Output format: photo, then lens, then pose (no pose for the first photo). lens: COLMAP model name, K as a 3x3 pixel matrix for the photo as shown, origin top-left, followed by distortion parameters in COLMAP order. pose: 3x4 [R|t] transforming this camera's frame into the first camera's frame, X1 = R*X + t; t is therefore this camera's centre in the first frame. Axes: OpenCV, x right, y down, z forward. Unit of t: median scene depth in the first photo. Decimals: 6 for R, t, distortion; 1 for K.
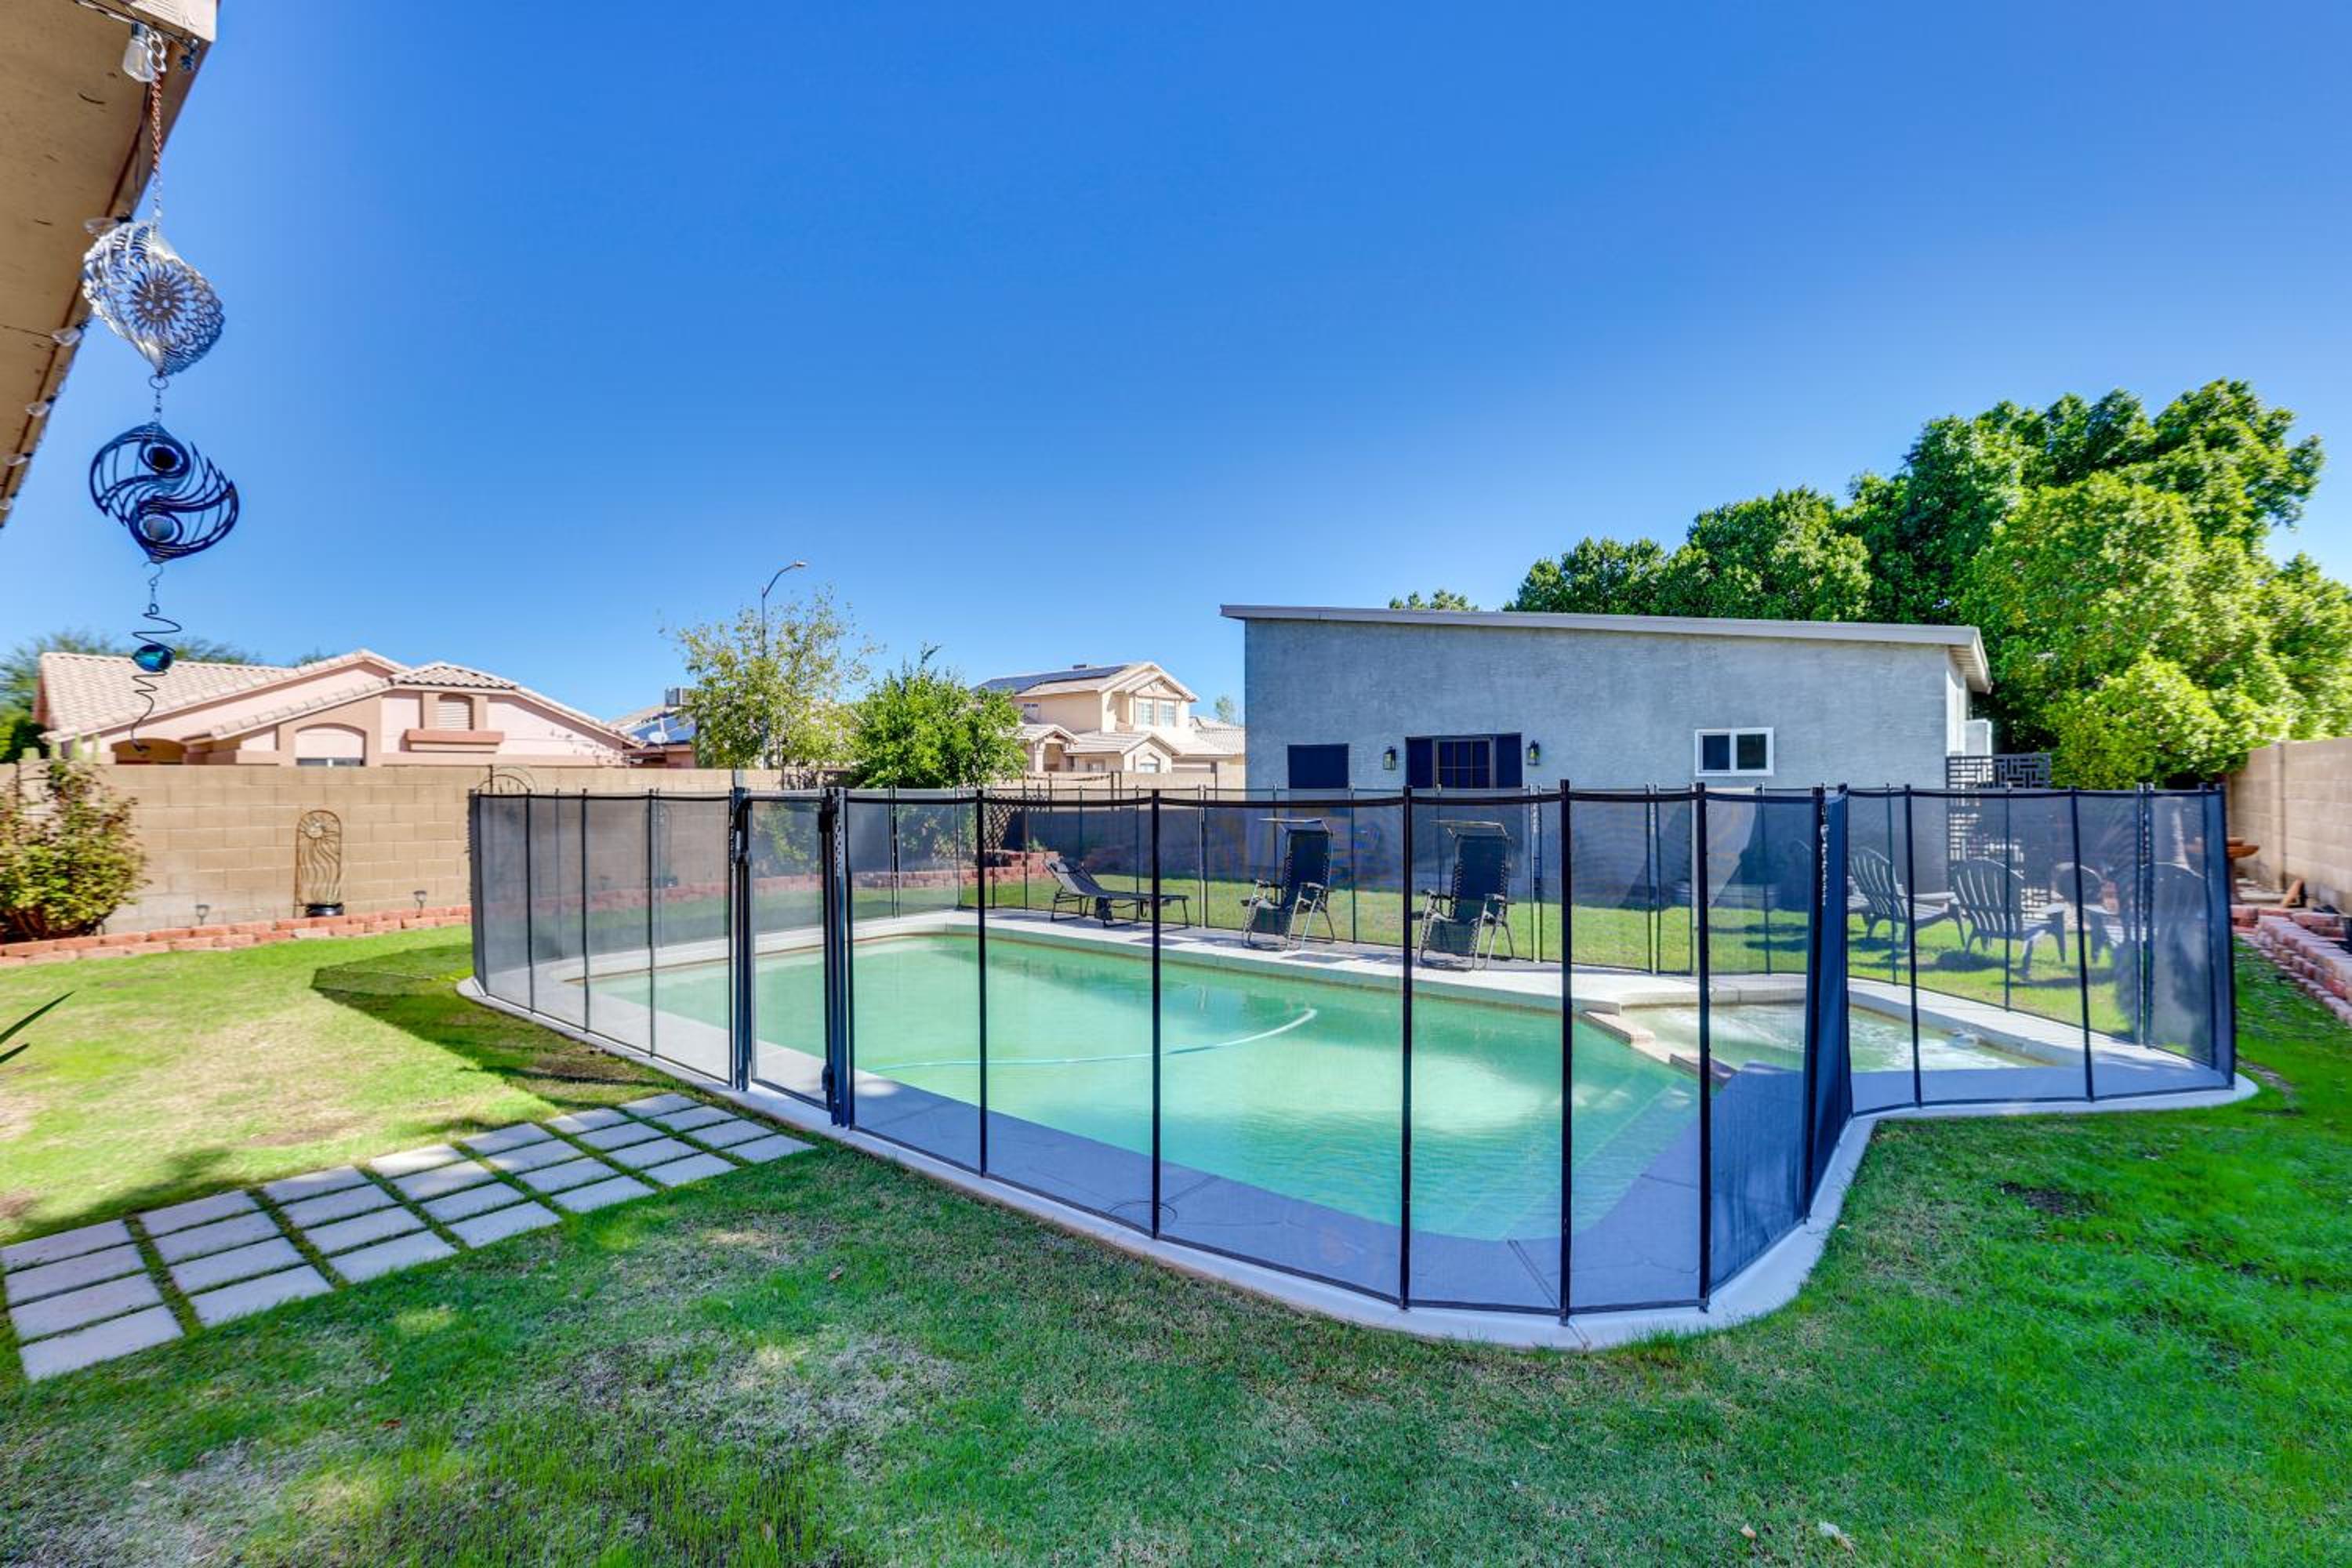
lens RADIAL K [[1068.4, 0, 1166.5], [0, 1068.4, 781.2], [0, 0, 1]] dist [-0.015941, 0.010179]
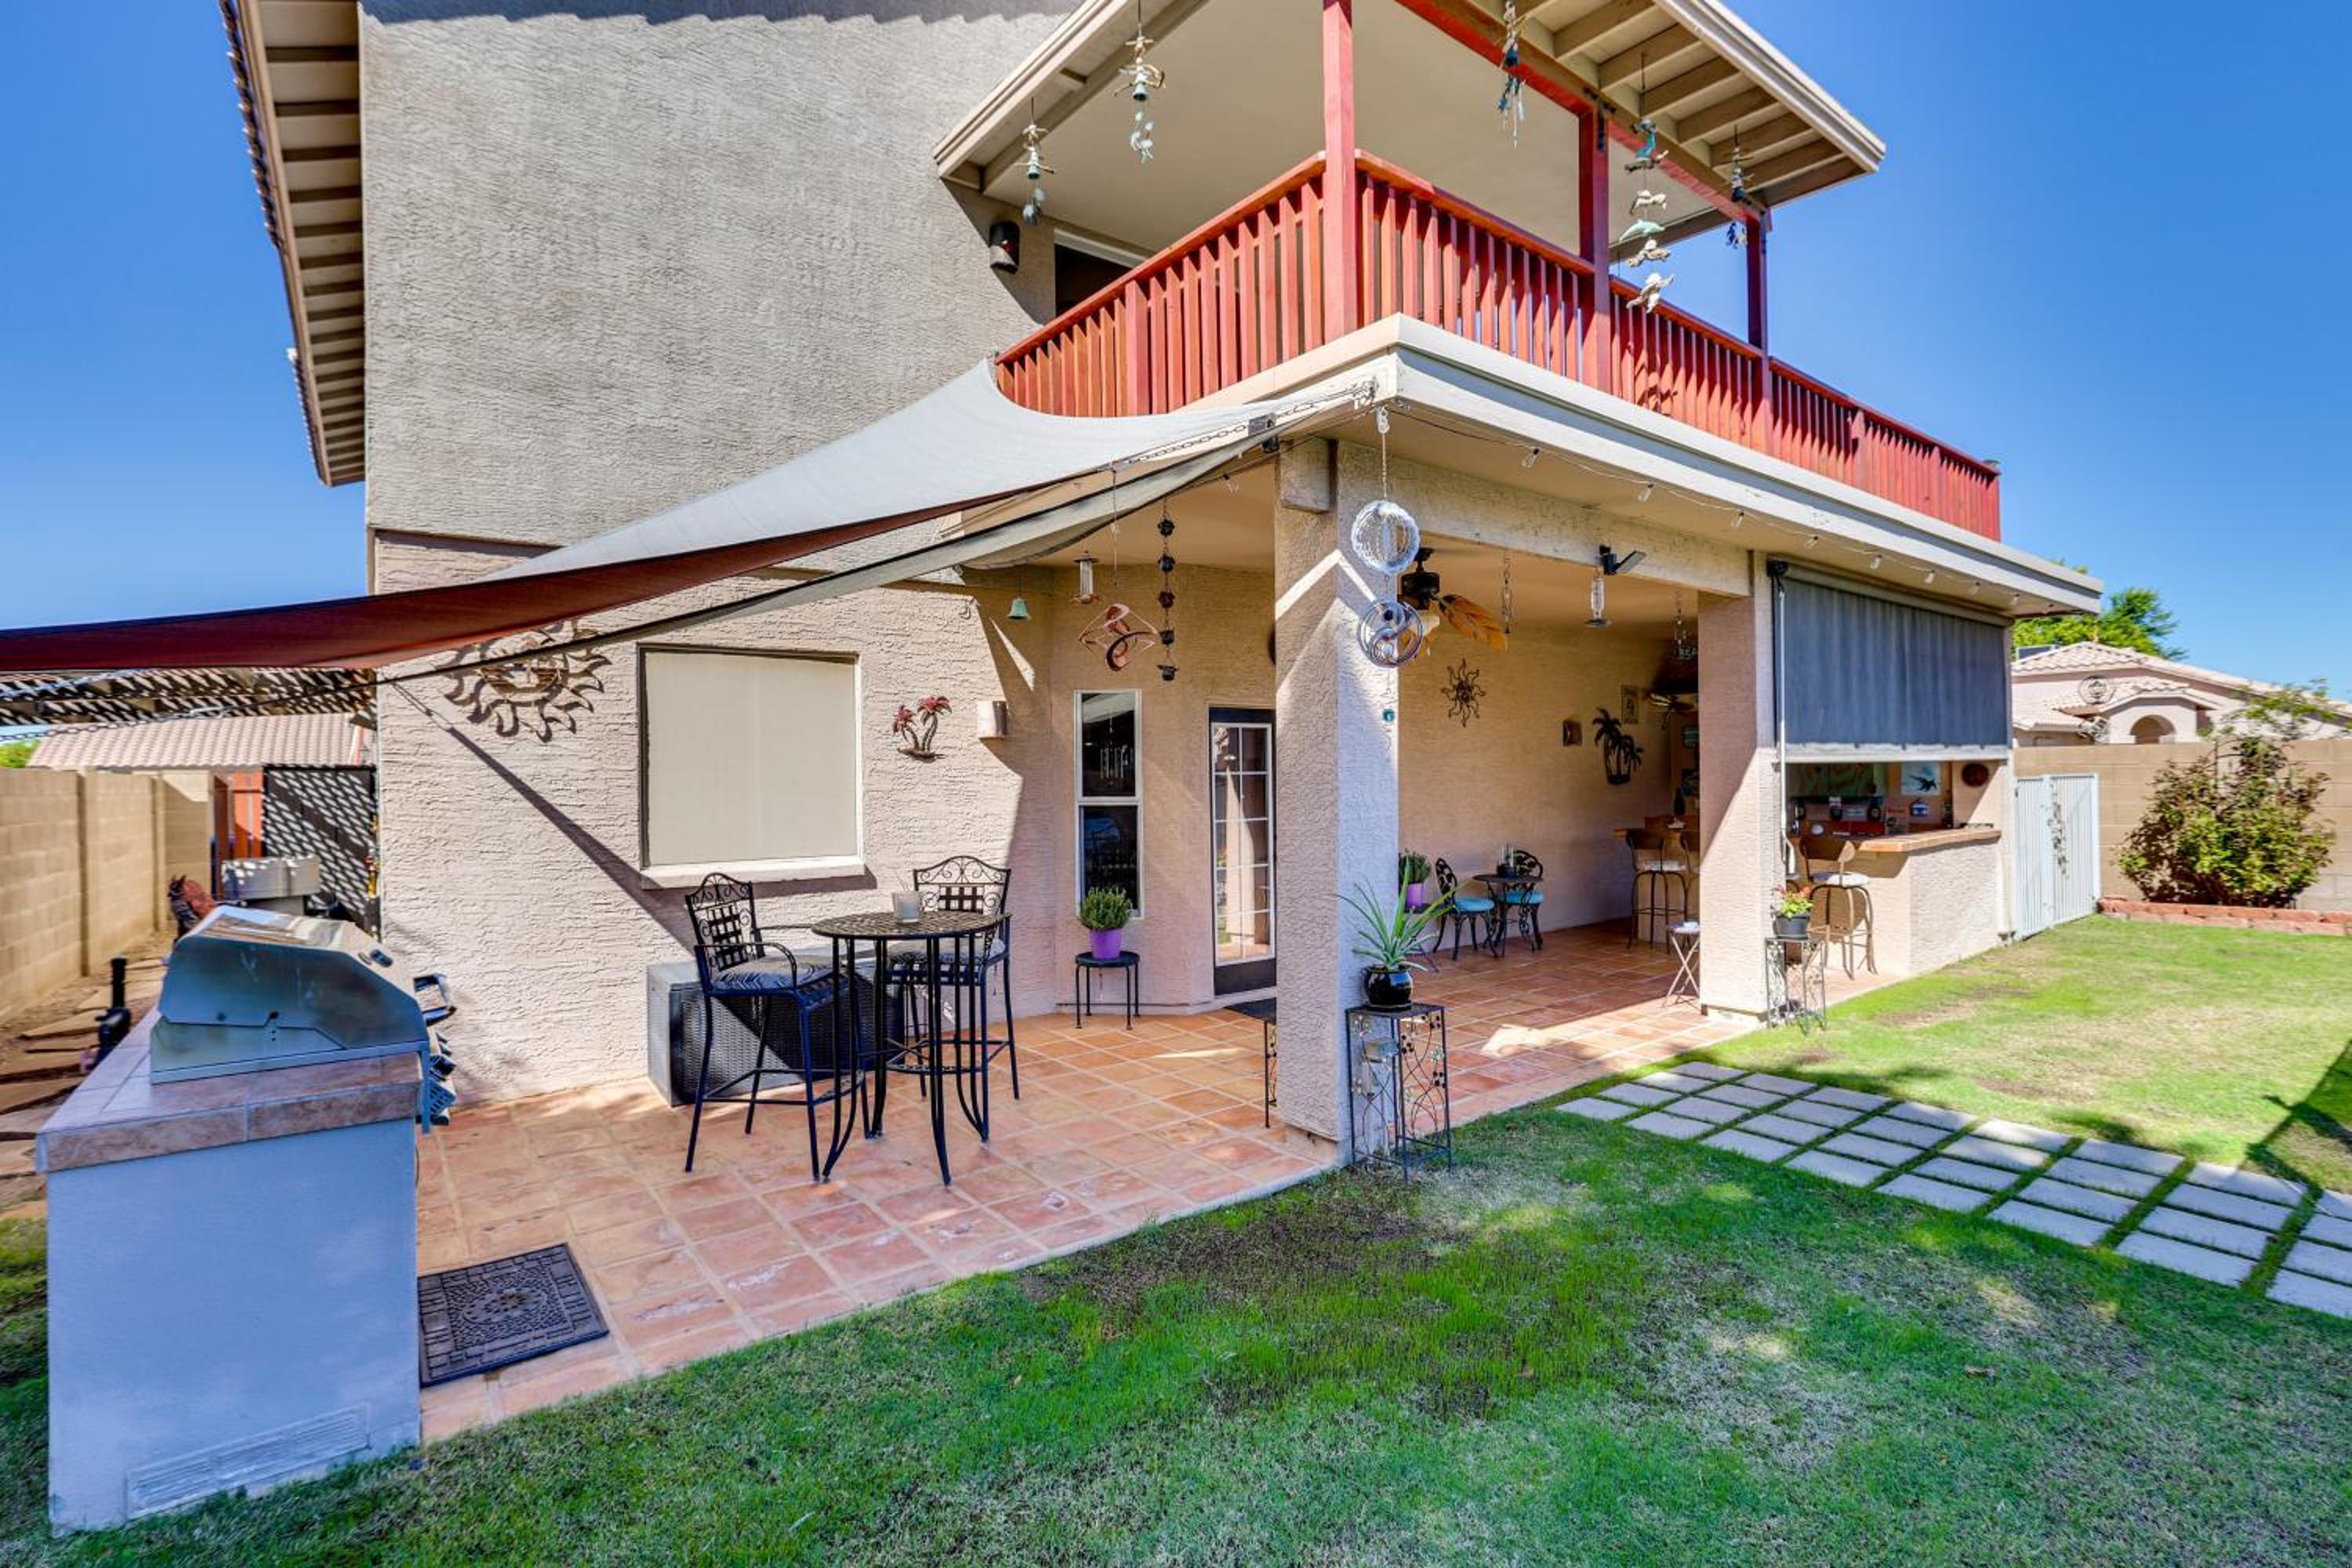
lens RADIAL K [[1068.4, 0, 1185.4], [0, 1068.4, 777.2], [0, 0, 1]] dist [-0.015941, 0.010179]
pose [[-0.234613, 0.007812, -0.972058, 0.183724], [0.017275, 0.999843, 0.003865, -0.002280], [0.971935, -0.015886, -0.234711, 0.178475]]
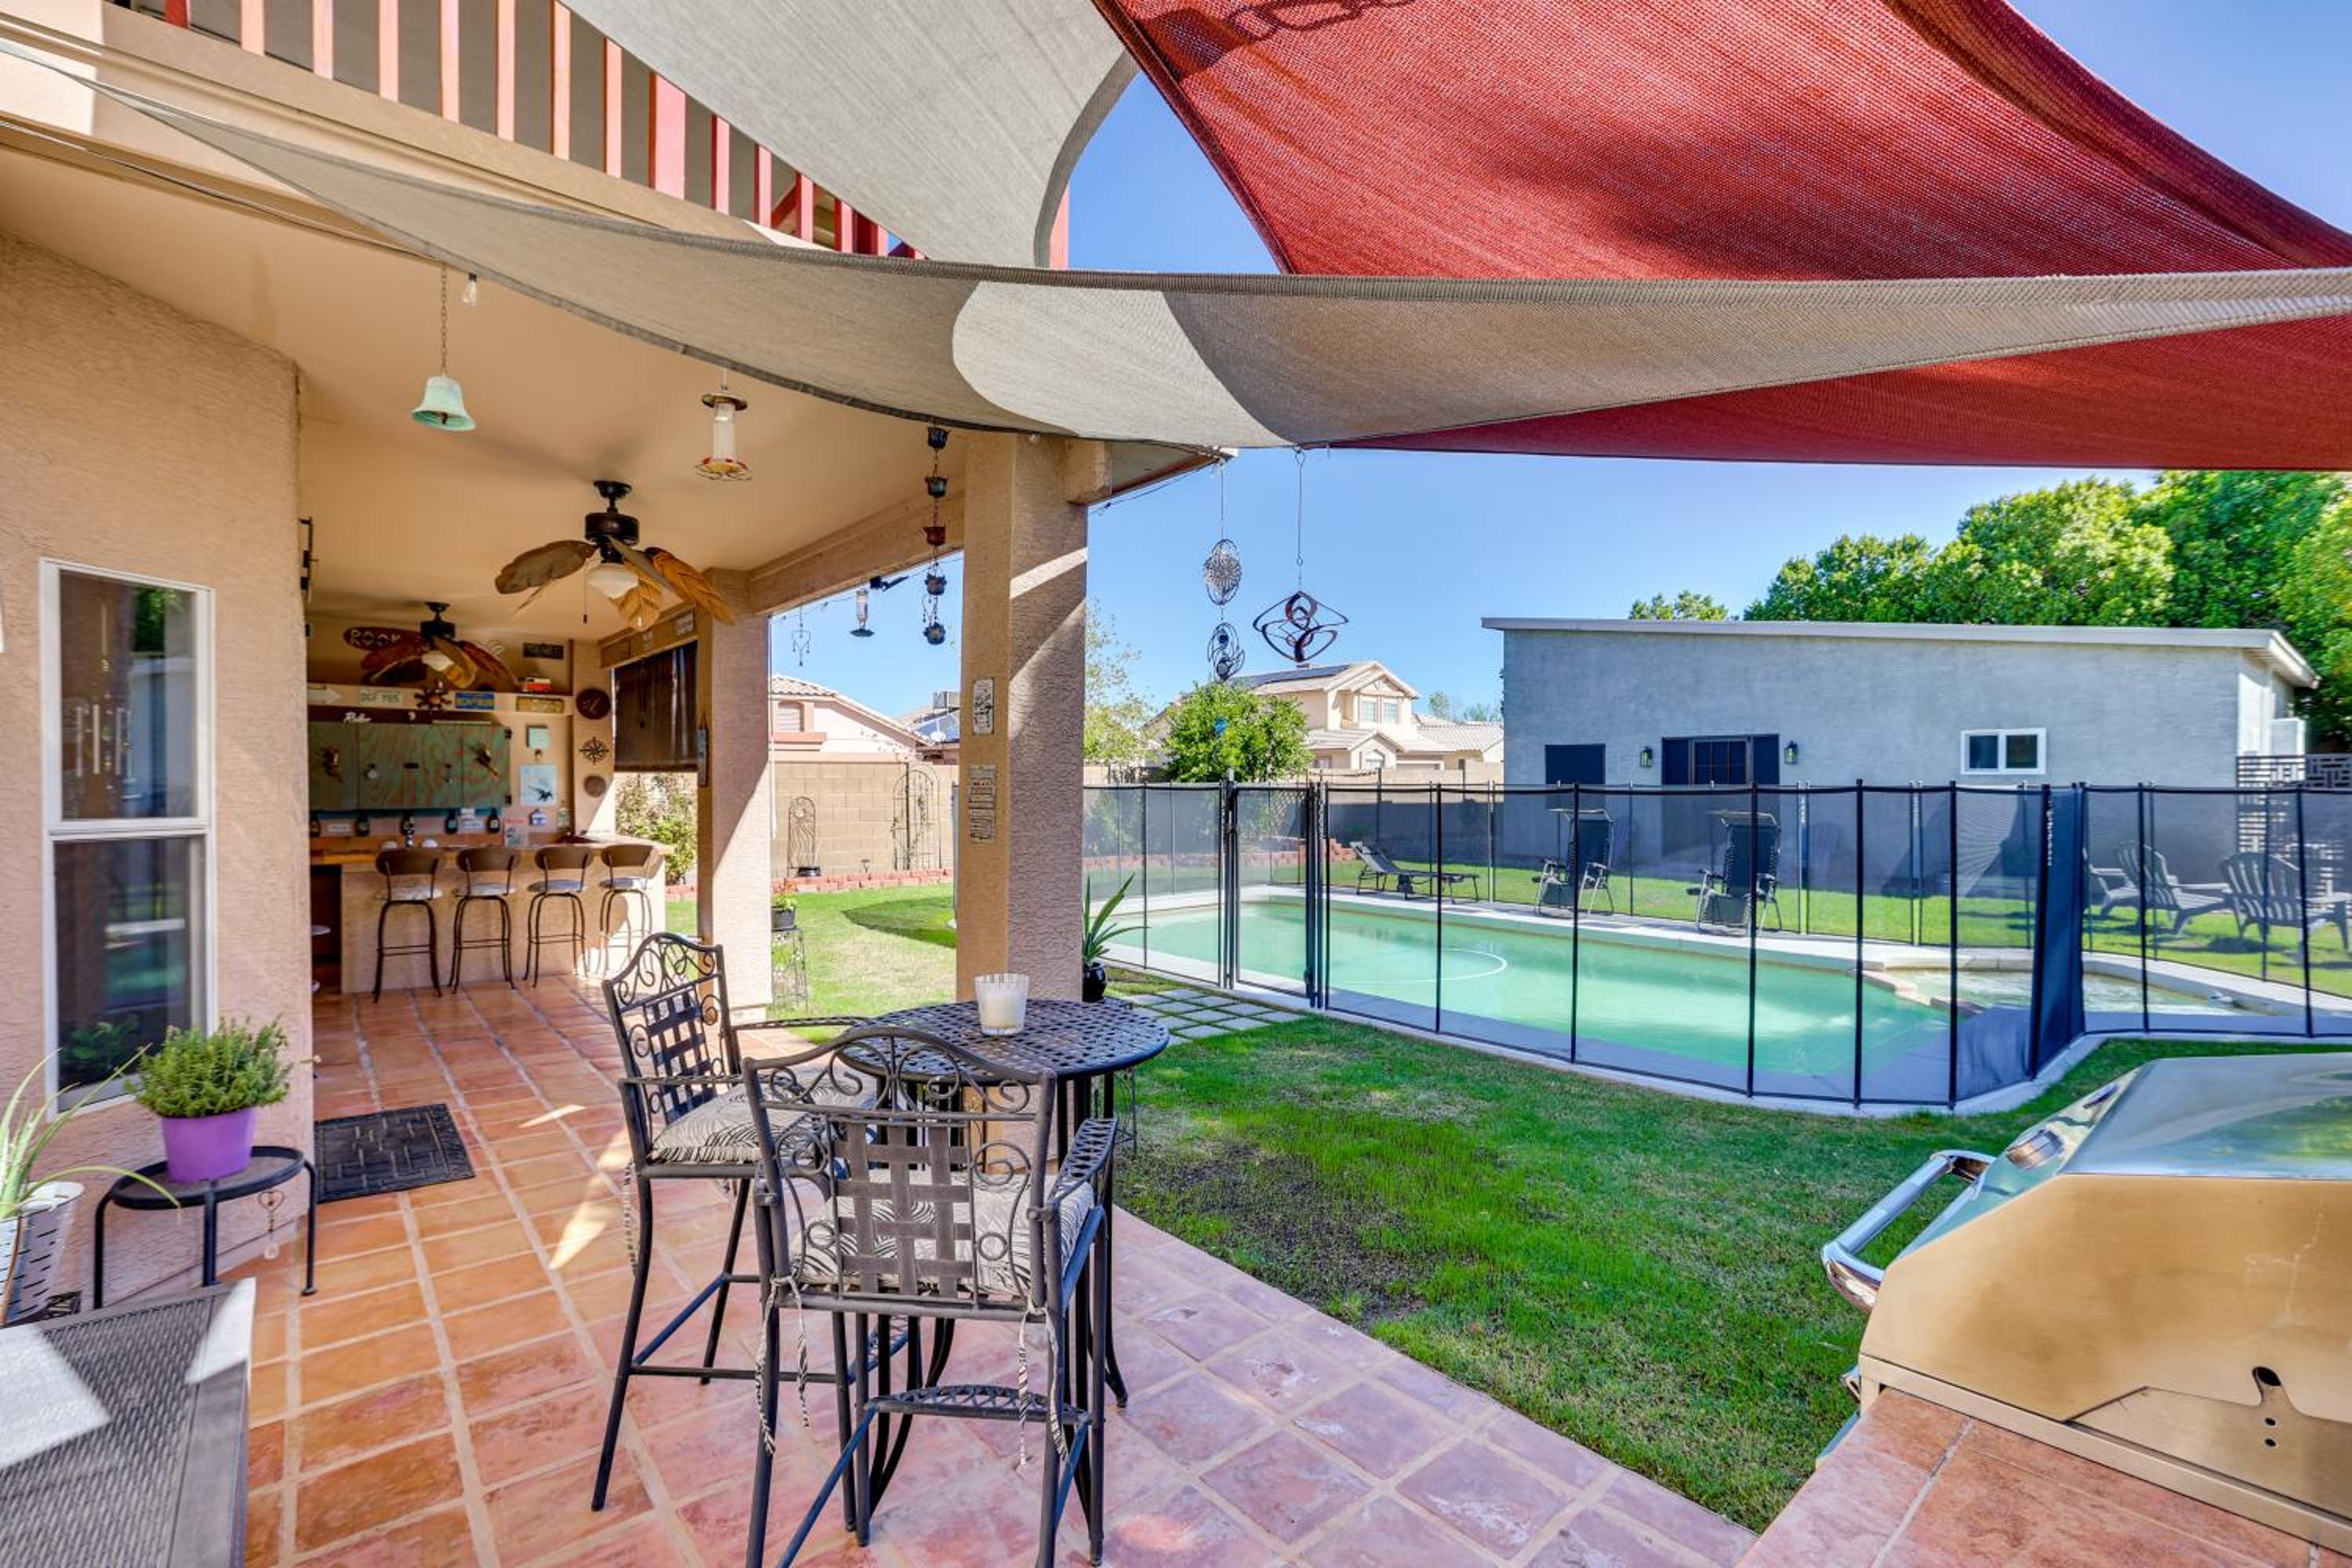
lens RADIAL K [[1068.4, 0, 1157.9], [0, 1068.4, 790.6], [0, 0, 1]] dist [-0.015941, 0.010179]
pose [[0.981989, 0.006354, -0.188831, -0.102150], [-0.003790, 0.999896, 0.013935, -0.001054], [0.188899, -0.012968, 0.981911, -0.218038]]
